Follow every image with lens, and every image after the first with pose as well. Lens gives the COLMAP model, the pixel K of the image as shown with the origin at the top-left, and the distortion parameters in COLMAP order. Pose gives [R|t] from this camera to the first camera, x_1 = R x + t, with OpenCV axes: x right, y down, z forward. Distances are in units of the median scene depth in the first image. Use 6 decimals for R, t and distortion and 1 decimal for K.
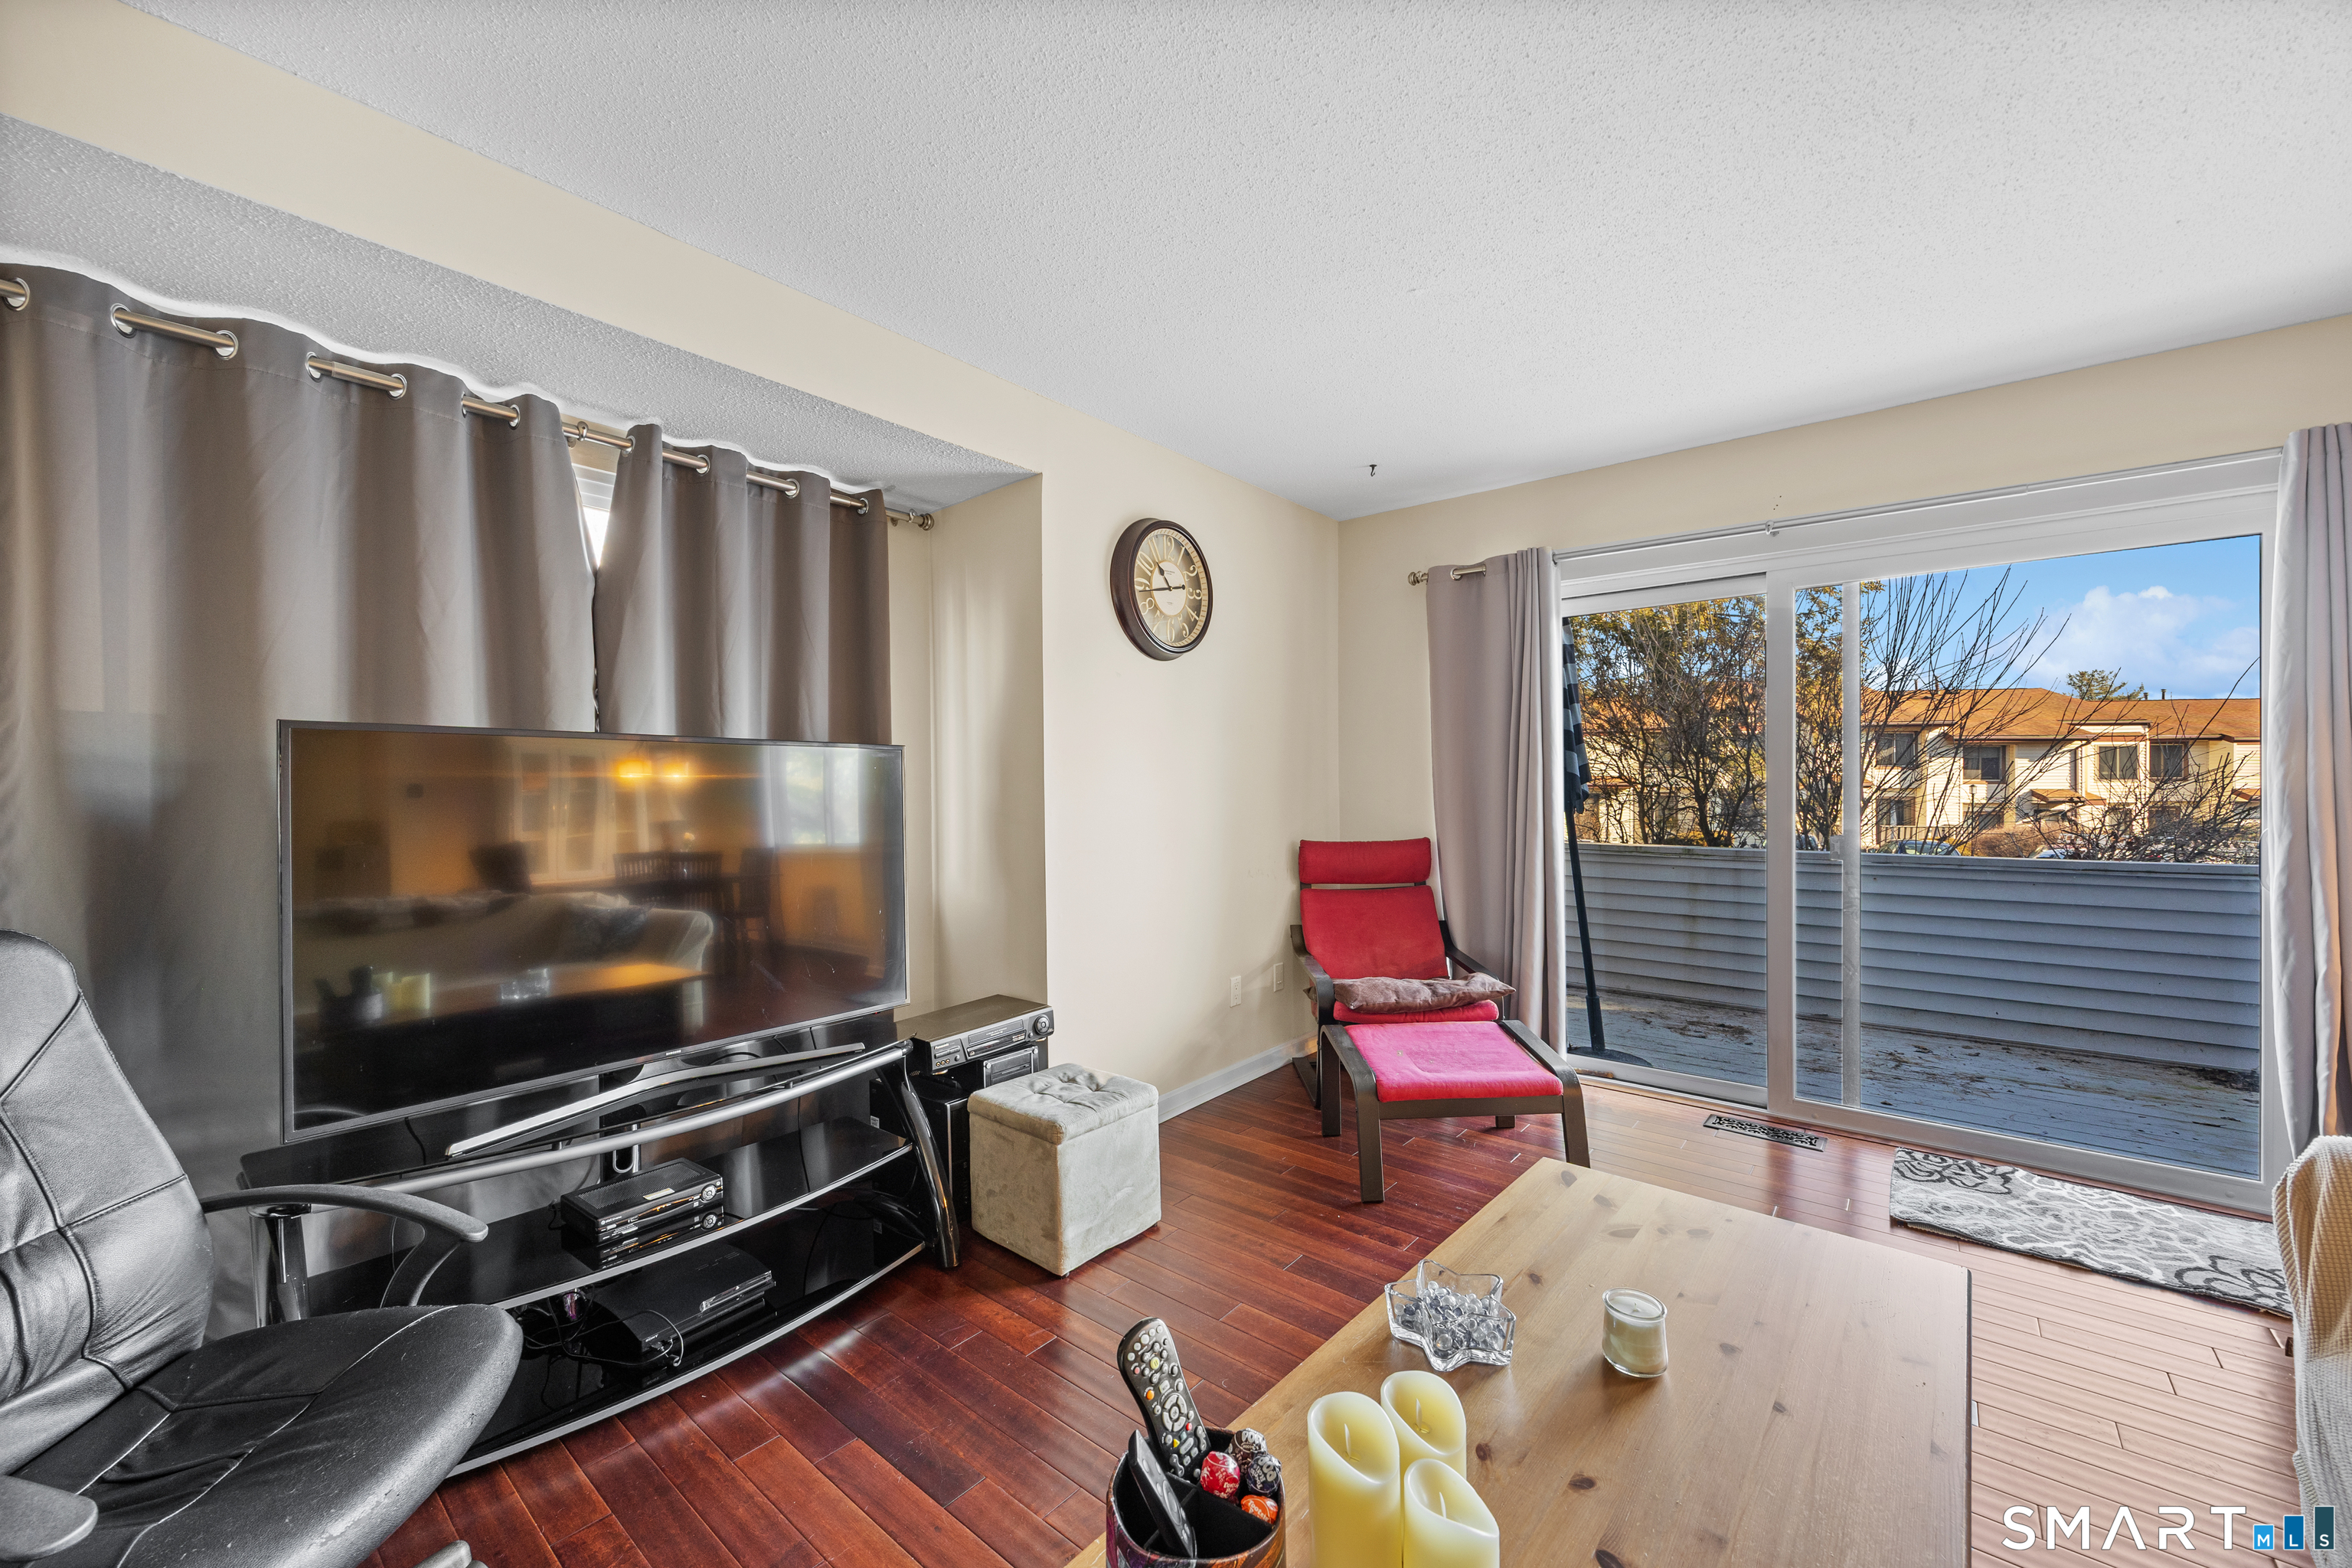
lens RADIAL K [[911.7, 0, 1172.0], [0, 911.7, 790.6], [0, 0, 1]] dist [0.000276, 0.000008]
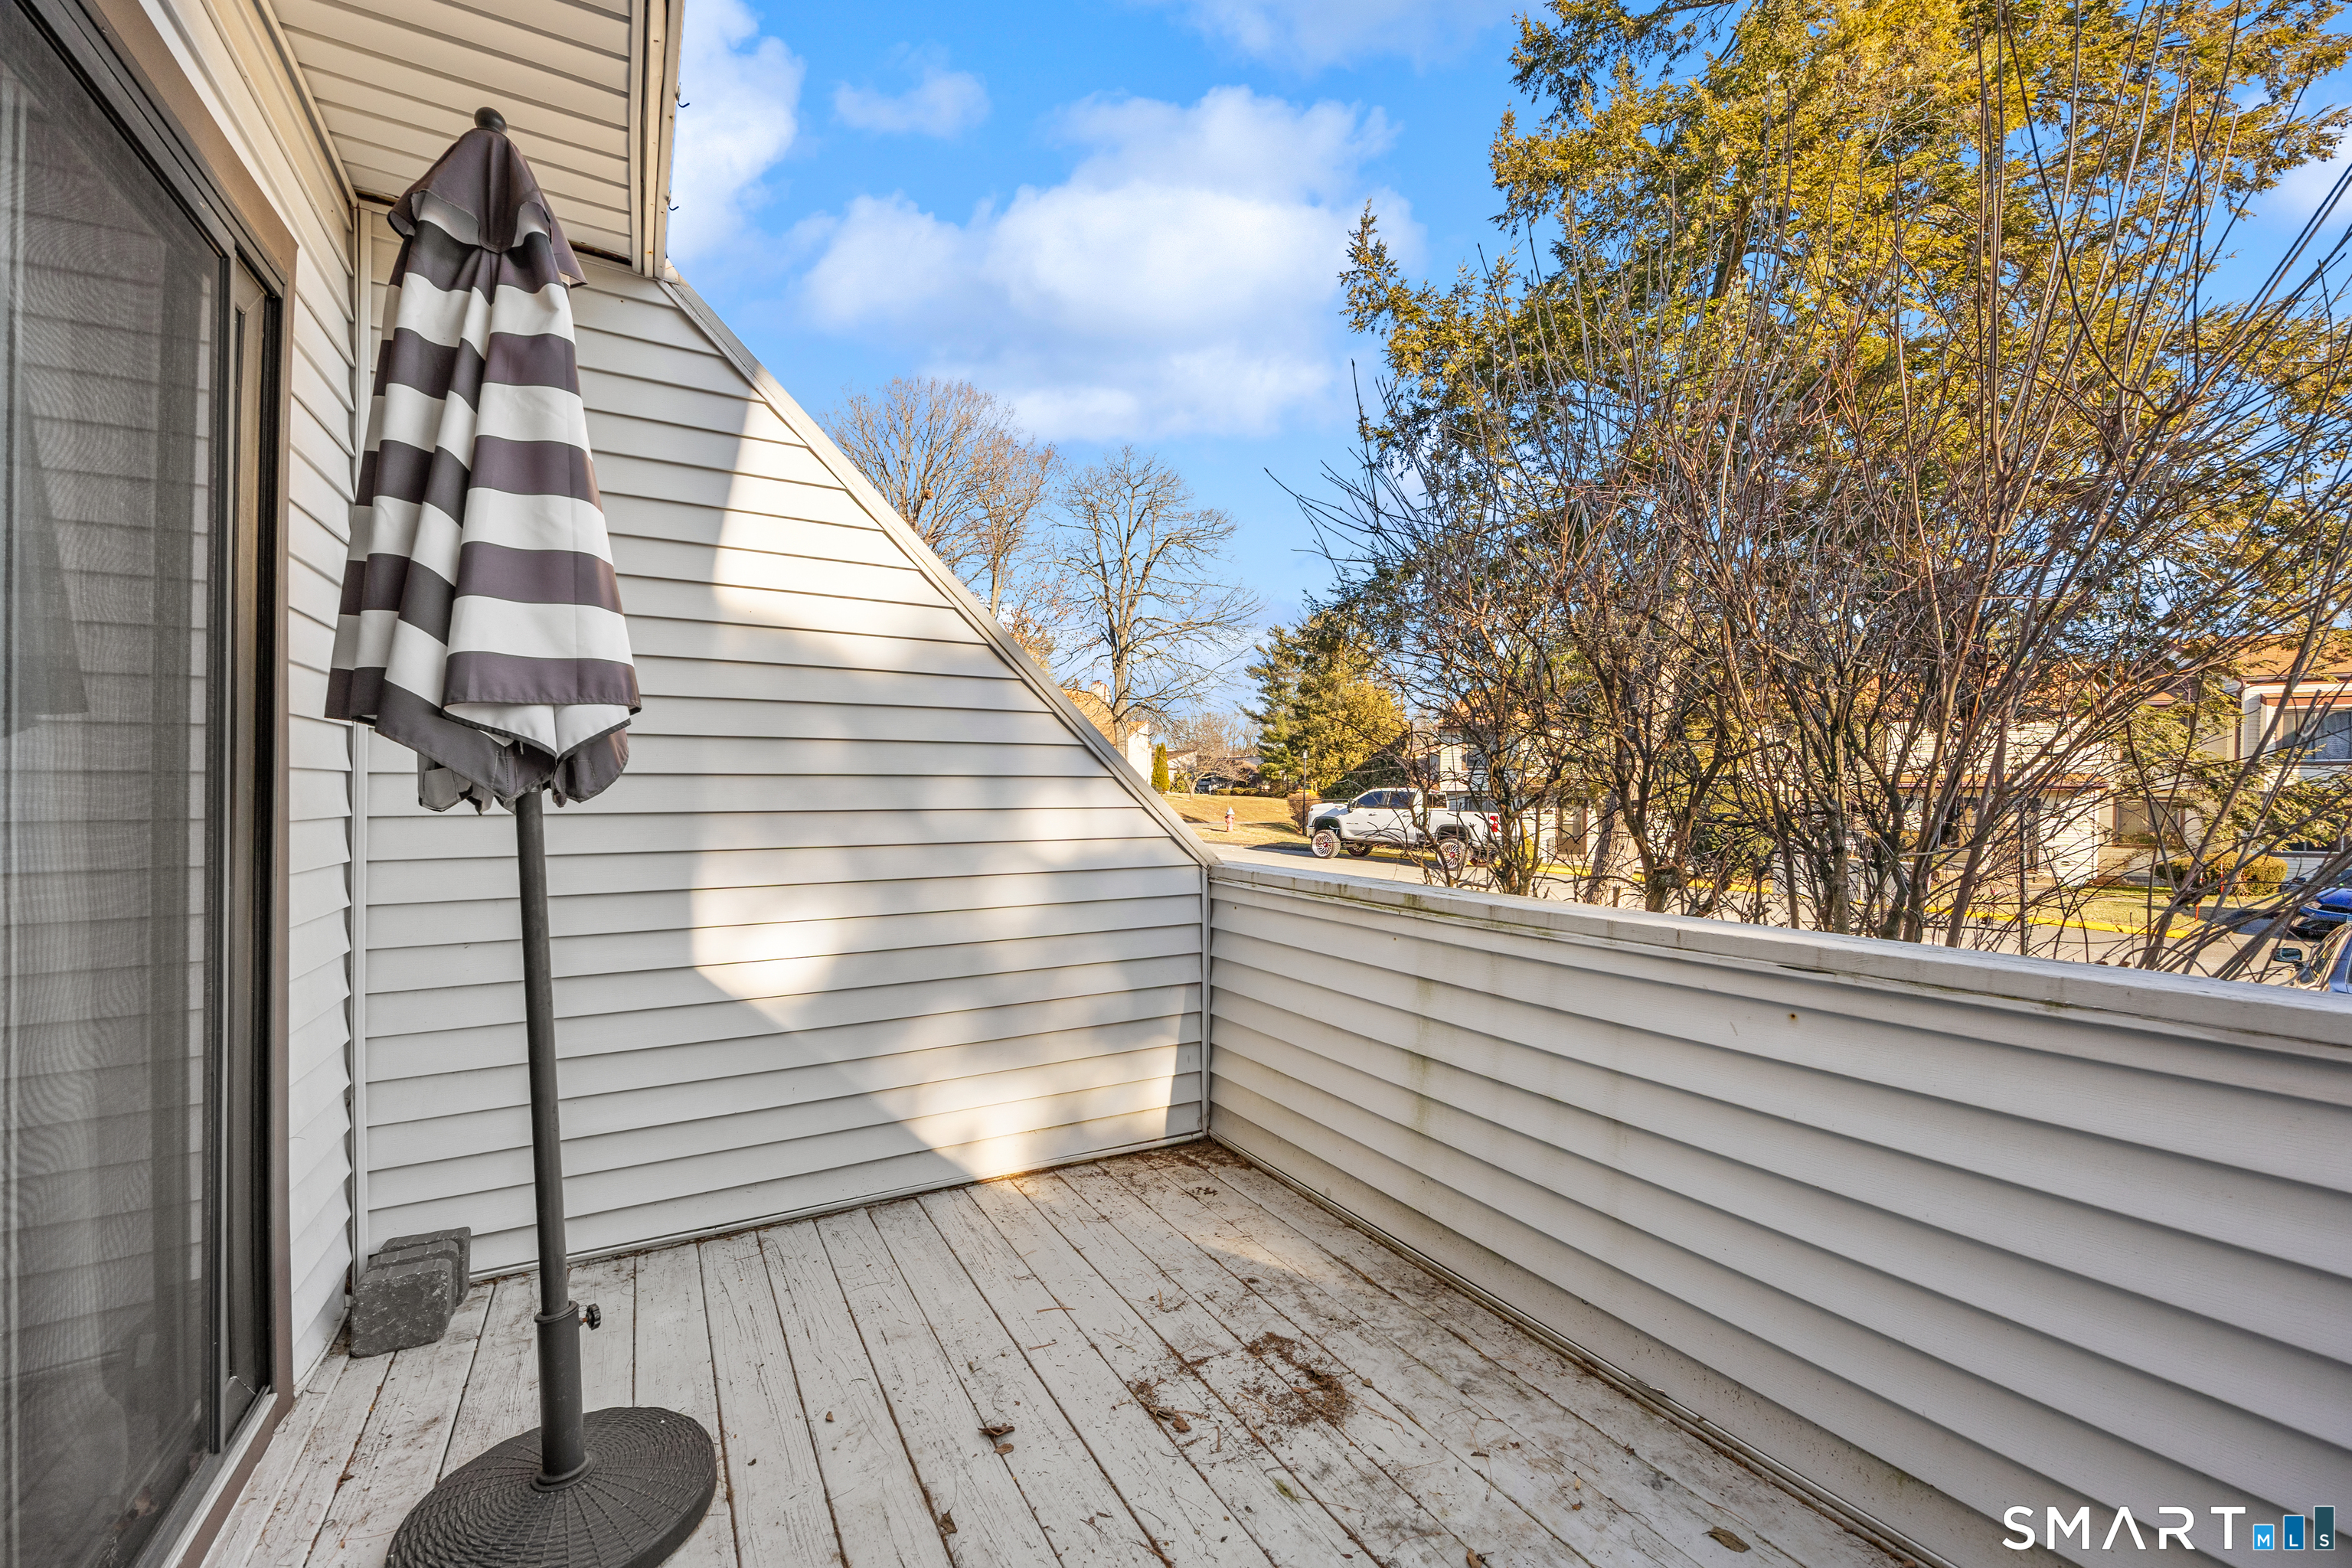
lens RADIAL K [[934.1, 0, 1175.8], [0, 934.1, 782.7], [0, 0, 1]] dist [-0.003918, 0.000054]
pose [[0.937078, -0.004331, -0.349093, 0.611581], [0.001345, 0.999960, -0.008795, 0.016297], [0.349118, 0.007772, 0.937047, 0.555801]]
